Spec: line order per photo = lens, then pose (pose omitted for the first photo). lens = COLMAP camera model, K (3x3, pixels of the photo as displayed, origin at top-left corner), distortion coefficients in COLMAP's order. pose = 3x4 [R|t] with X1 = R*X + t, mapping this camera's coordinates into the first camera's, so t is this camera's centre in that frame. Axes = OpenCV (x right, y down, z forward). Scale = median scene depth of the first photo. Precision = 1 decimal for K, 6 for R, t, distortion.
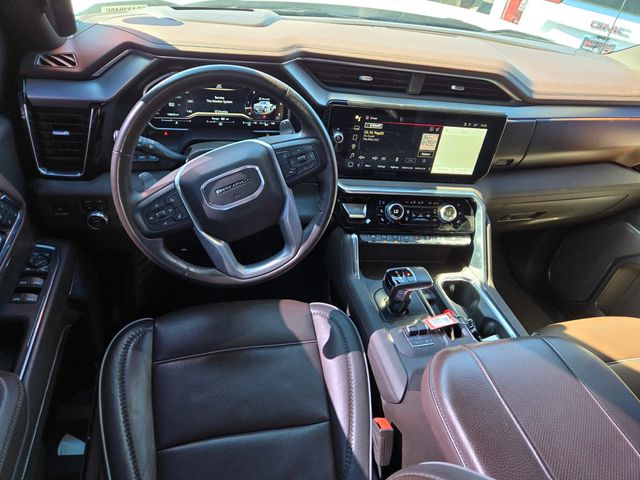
lens RADIAL K [[435.0, 0, 320.0], [0, 435.0, 240.0], [0, 0, 1]] dist [0.085258, -0.001774]
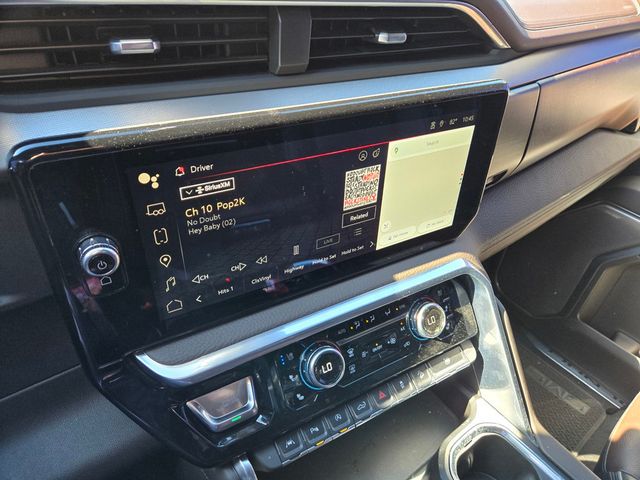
lens RADIAL K [[438.3, 0, 322.9], [0, 438.3, 242.4], [0, 0, 1]] dist [0.061348, -0.054258]
pose [[0.914430, -0.287136, 0.285257, 0.093065], [0.273616, 0.957889, 0.087085, -0.221454], [-0.298249, -0.001582, 0.954487, 0.645200]]
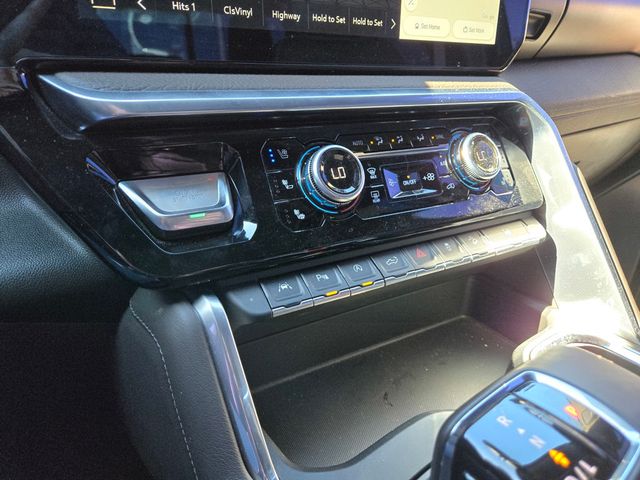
lens RADIAL K [[449.0, 0, 320.0], [0, 449.0, 240.0], [0, 0, 1]] dist [0.015392, 0.000457]
pose [[0.912190, -0.239848, 0.332239, 0.065678], [0.301640, 0.941823, -0.148264, 0.010752], [-0.277349, 0.235461, 0.931469, 0.791243]]
